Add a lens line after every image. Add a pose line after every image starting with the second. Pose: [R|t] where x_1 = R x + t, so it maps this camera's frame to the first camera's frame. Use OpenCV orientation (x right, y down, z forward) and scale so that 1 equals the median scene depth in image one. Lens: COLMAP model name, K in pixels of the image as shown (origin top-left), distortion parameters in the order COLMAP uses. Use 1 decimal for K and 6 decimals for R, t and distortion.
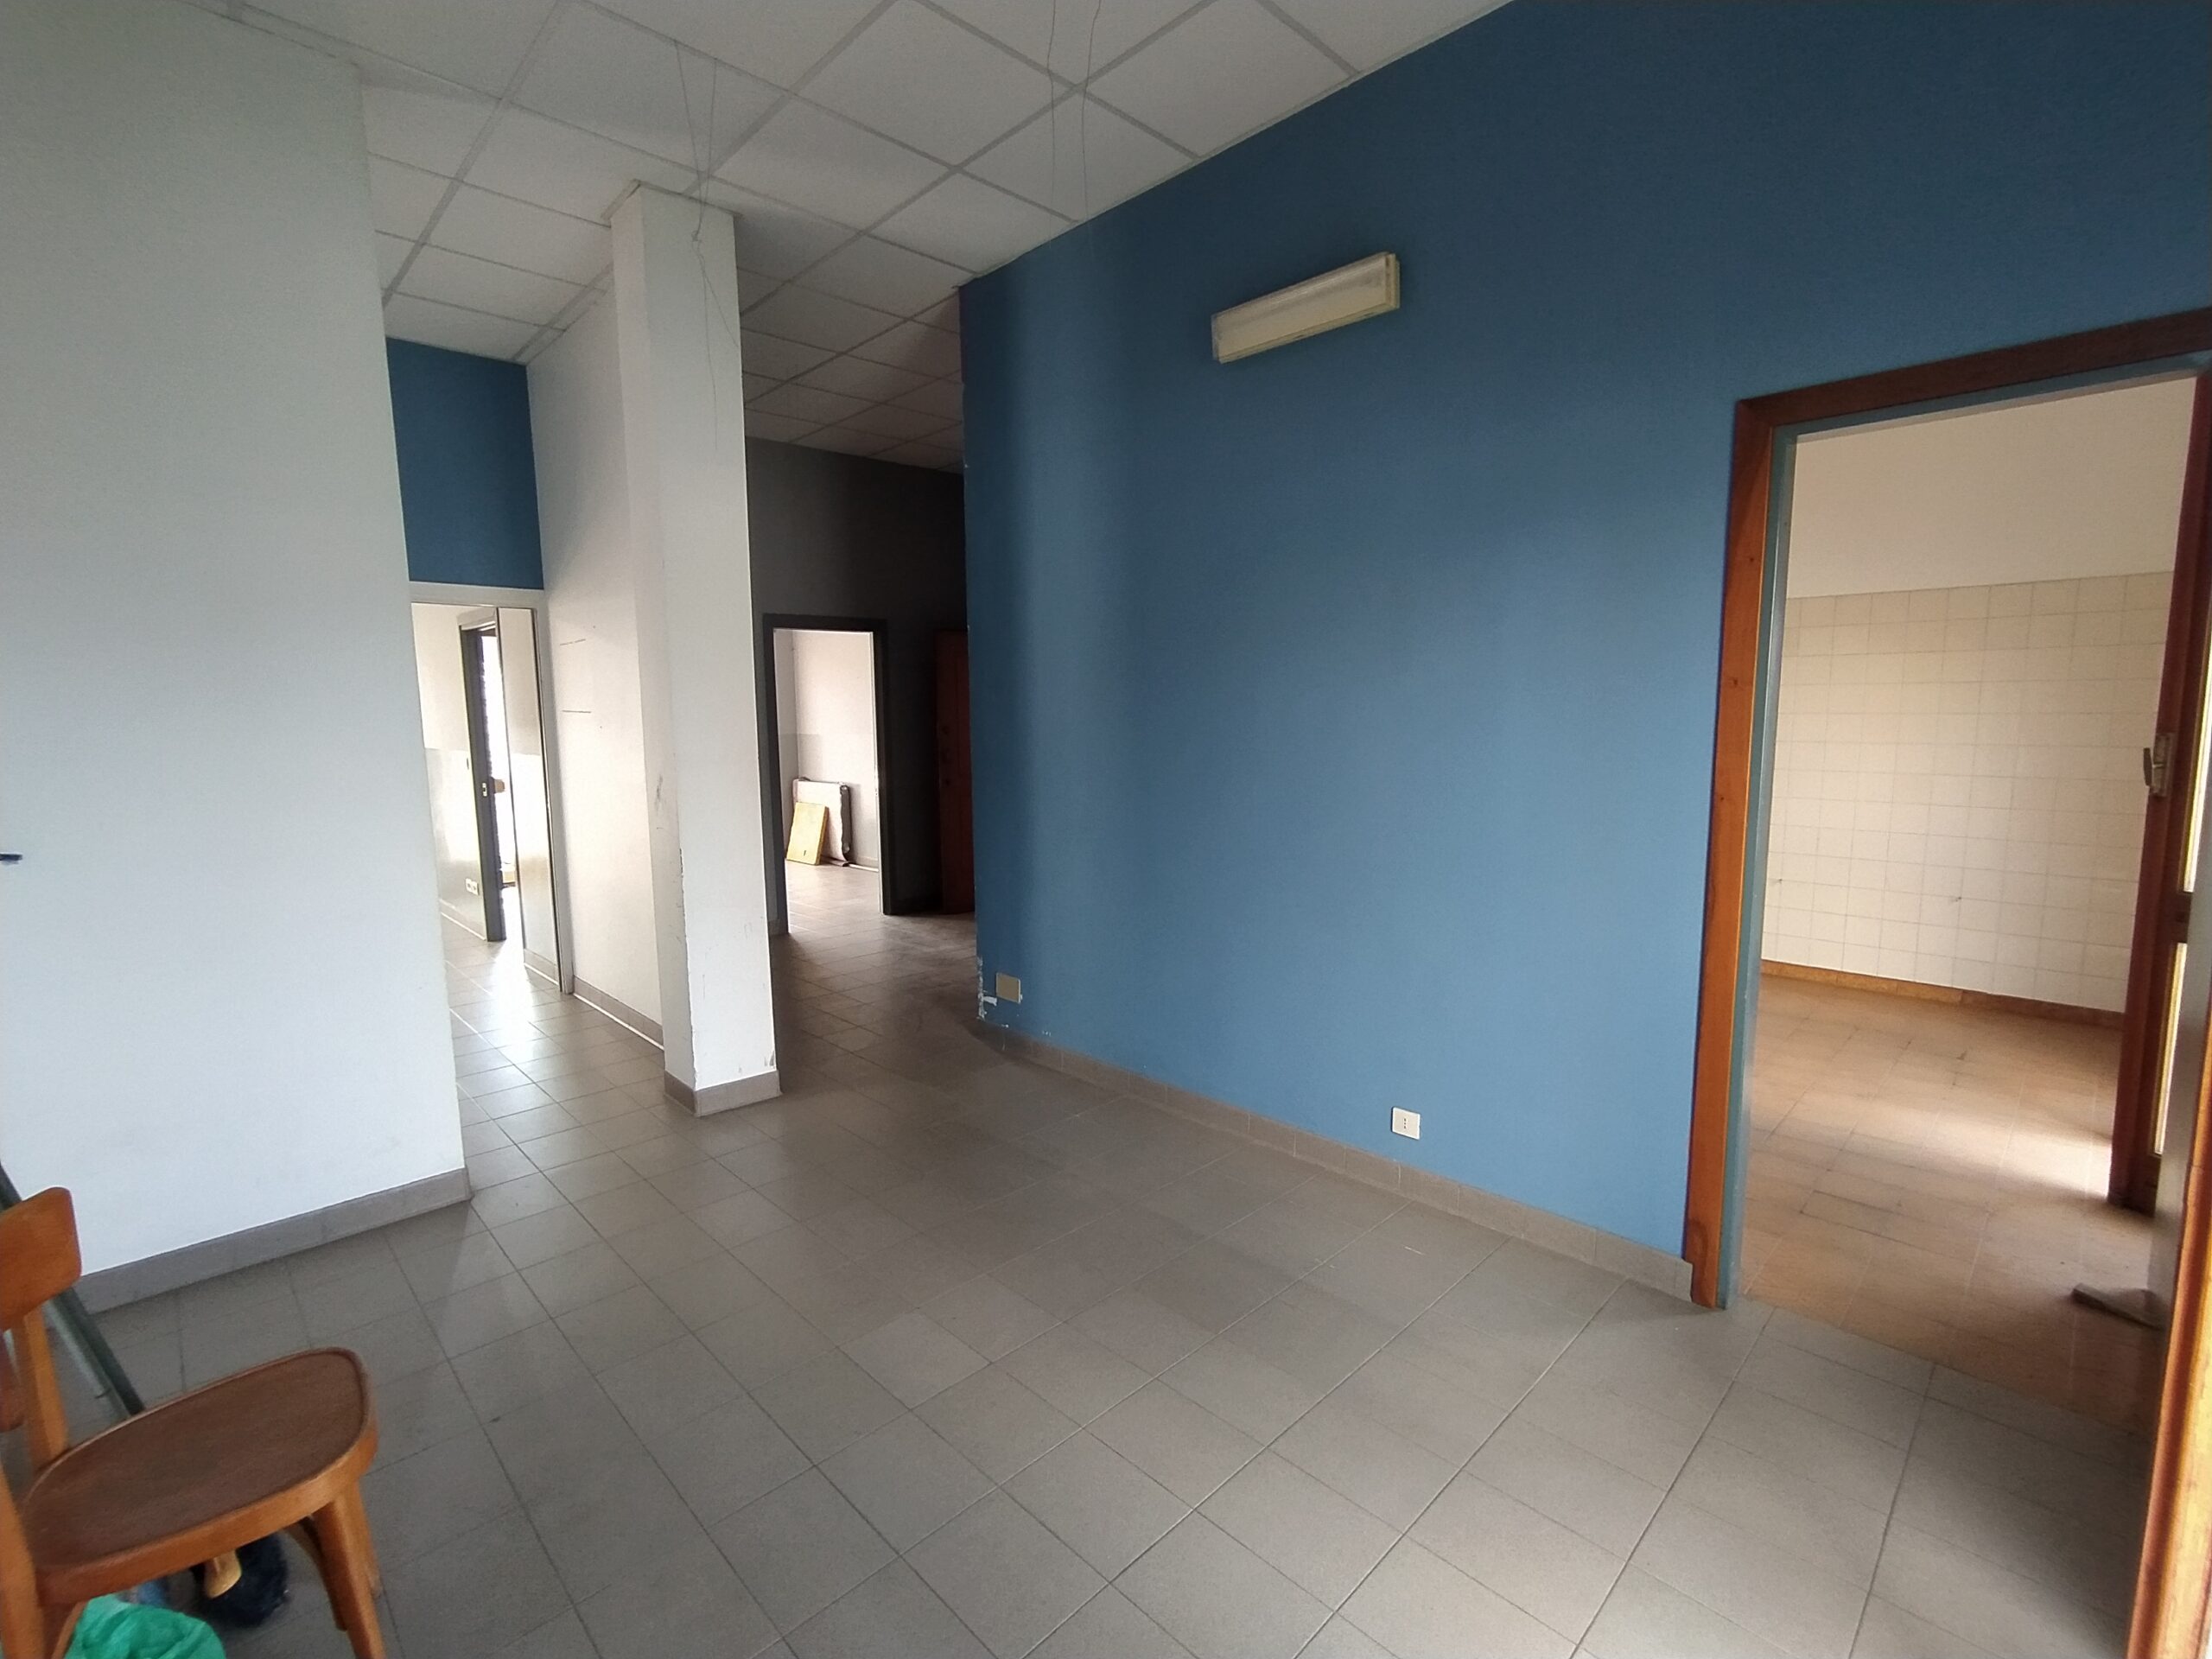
lens RADIAL K [[1001.8, 0, 1106.0], [0, 1001.8, 829.5], [0, 0, 1]] dist [-0.046947, 0.038033]
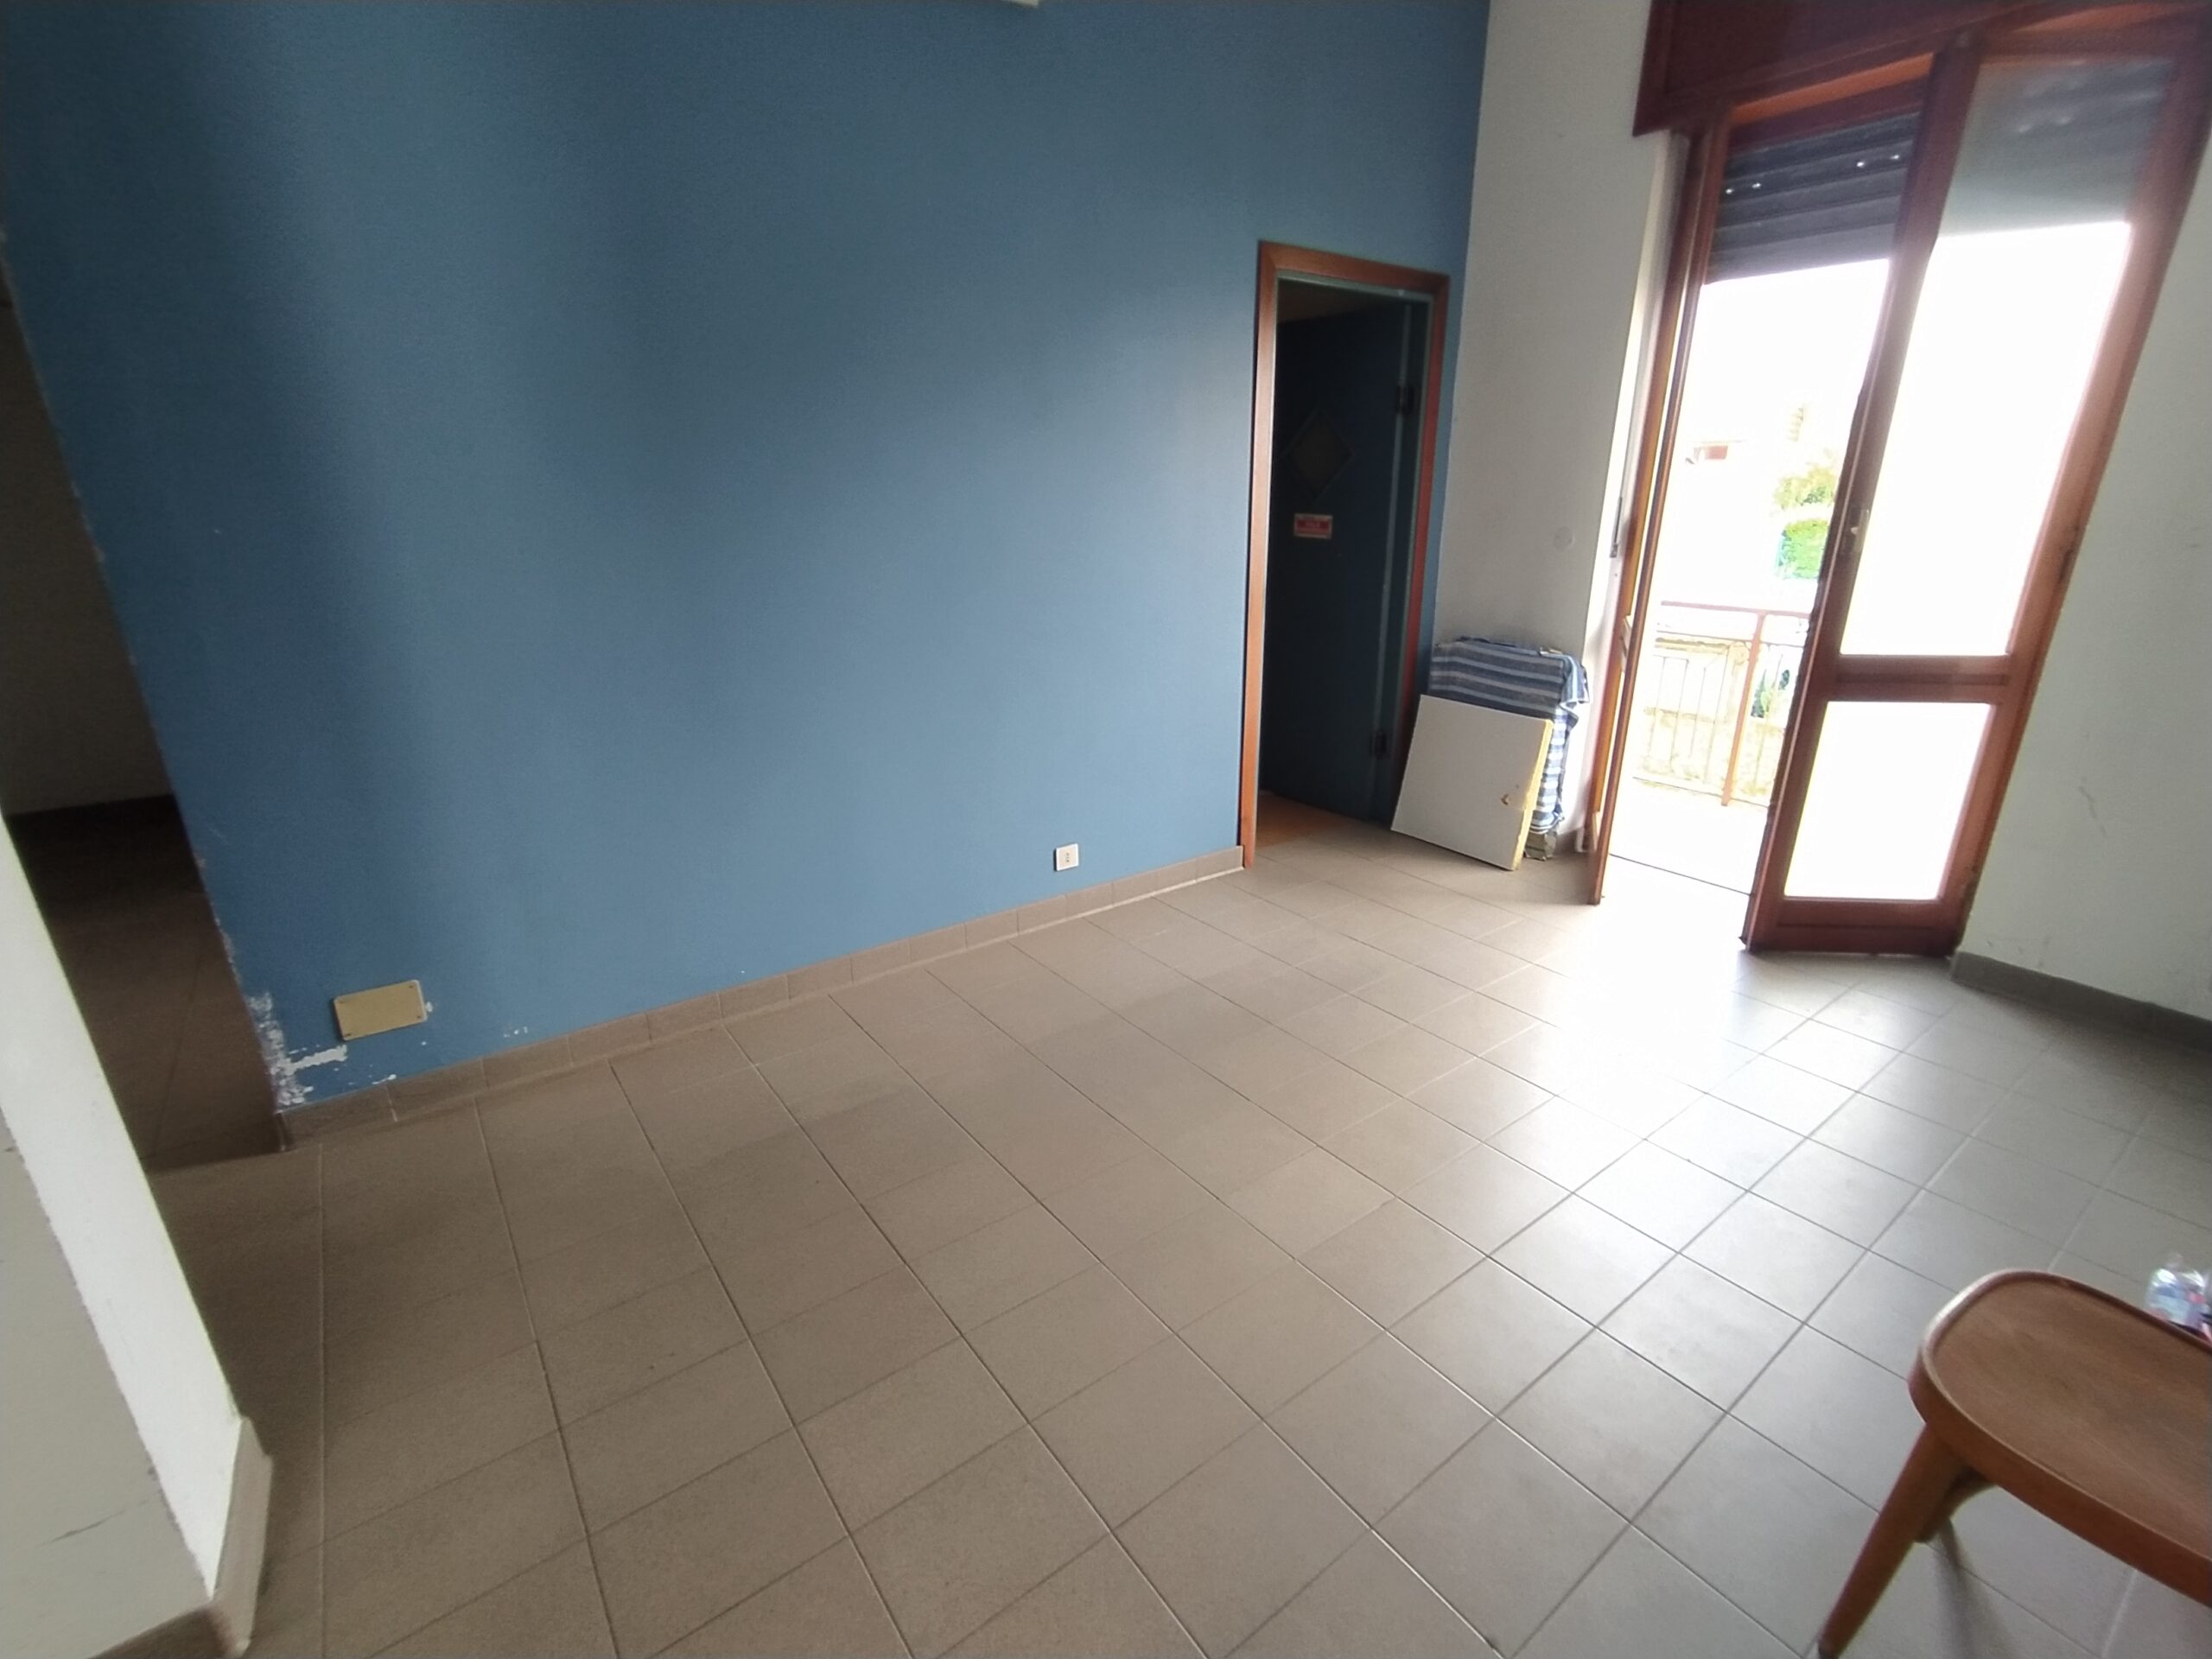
lens RADIAL K [[1001.8, 0, 1106.0], [0, 1001.8, 829.5], [0, 0, 1]] dist [-0.046947, 0.038033]
pose [[0.138769, -0.315037, 0.938879, -0.510089], [0.115611, 0.946723, 0.300582, -0.047220], [-0.983553, 0.066833, 0.167798, 0.525051]]
